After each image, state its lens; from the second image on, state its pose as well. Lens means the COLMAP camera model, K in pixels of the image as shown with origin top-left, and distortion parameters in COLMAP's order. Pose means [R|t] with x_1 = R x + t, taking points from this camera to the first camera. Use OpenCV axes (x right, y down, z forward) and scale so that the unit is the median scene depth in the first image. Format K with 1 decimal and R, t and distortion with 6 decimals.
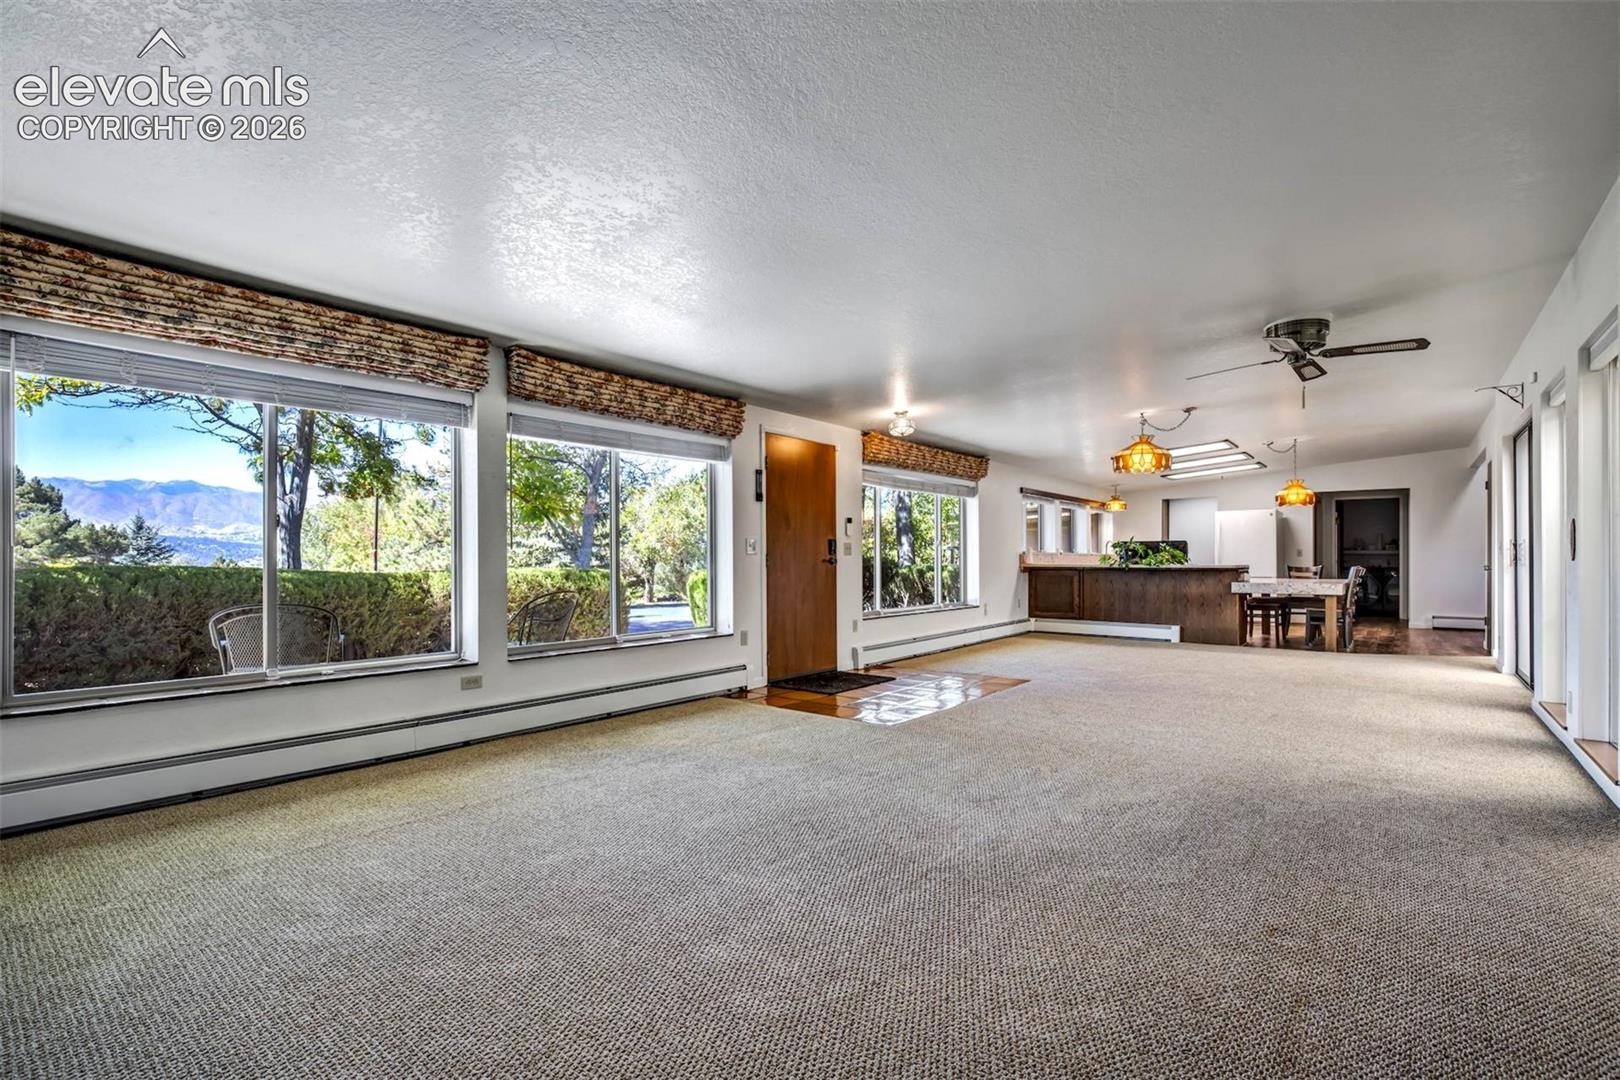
lens RADIAL K [[751.3, 0, 810.0], [0, 751.3, 540.0], [0, 0, 1]] dist [-0.043846, 0.013404]
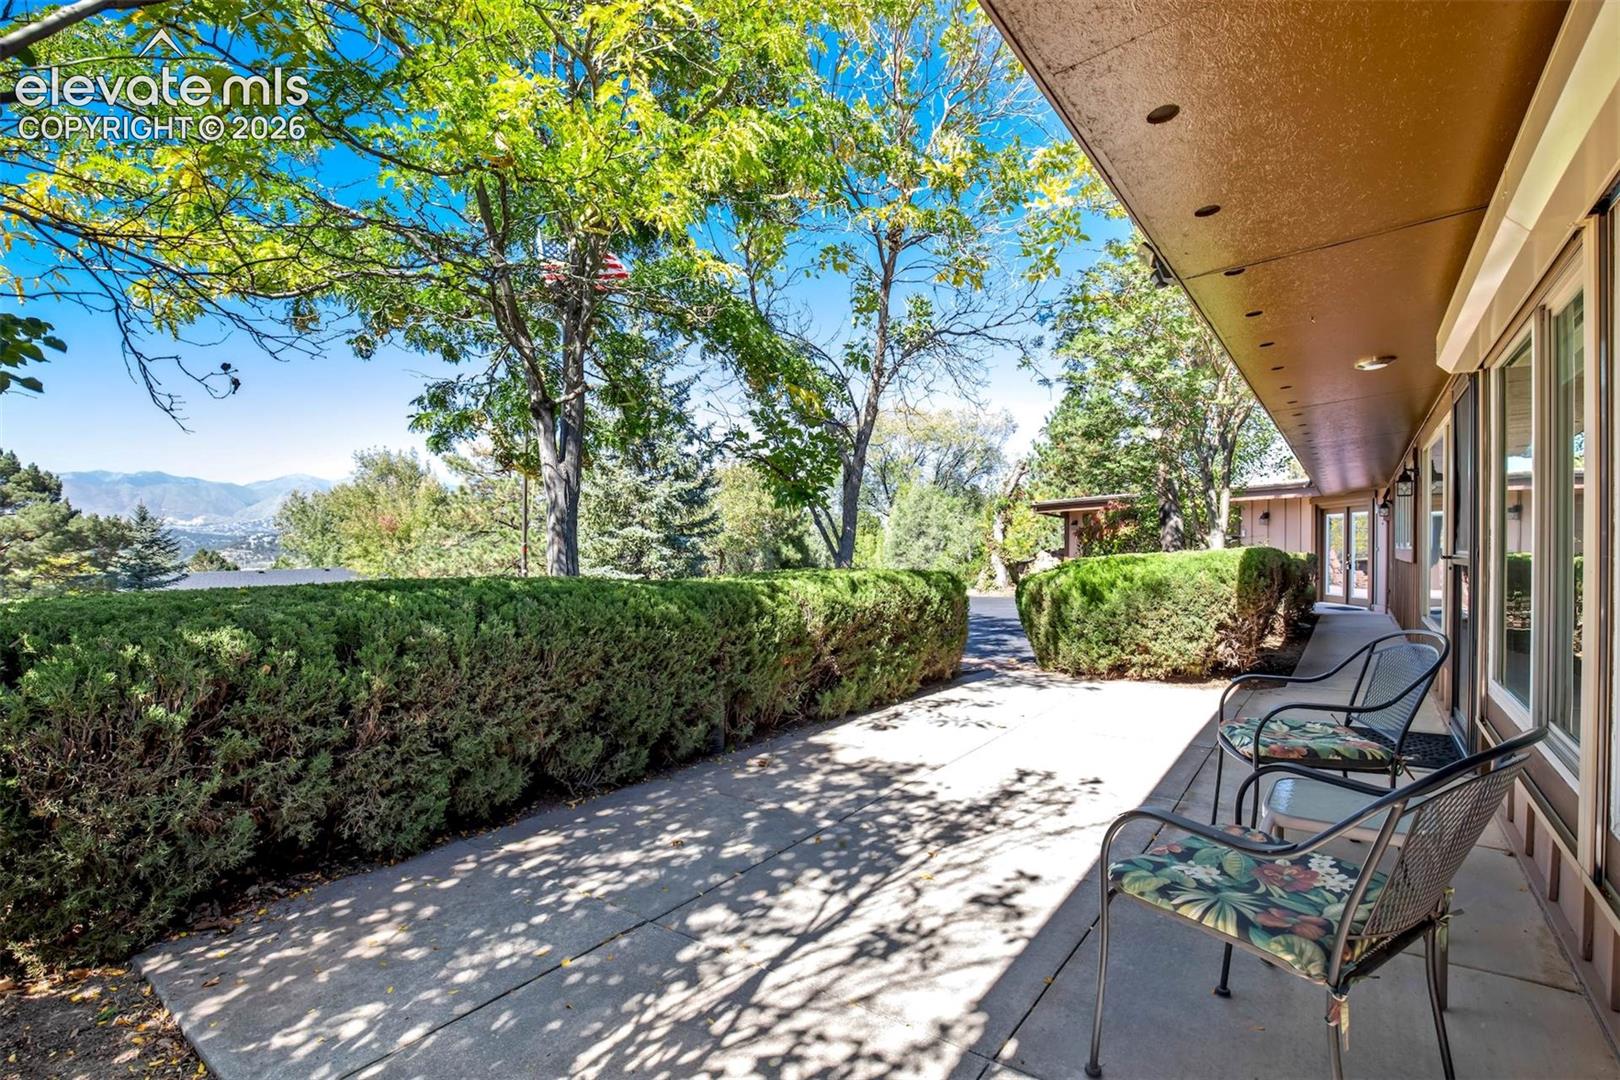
lens RADIAL K [[751.3, 0, 810.0], [0, 751.3, 540.0], [0, 0, 1]] dist [-0.043846, 0.013404]
pose [[0.999801, -0.005340, 0.019245, -0.118718], [0.005033, 0.999860, 0.015970, -0.000362], [-0.019328, -0.015869, 0.999687, 0.077349]]
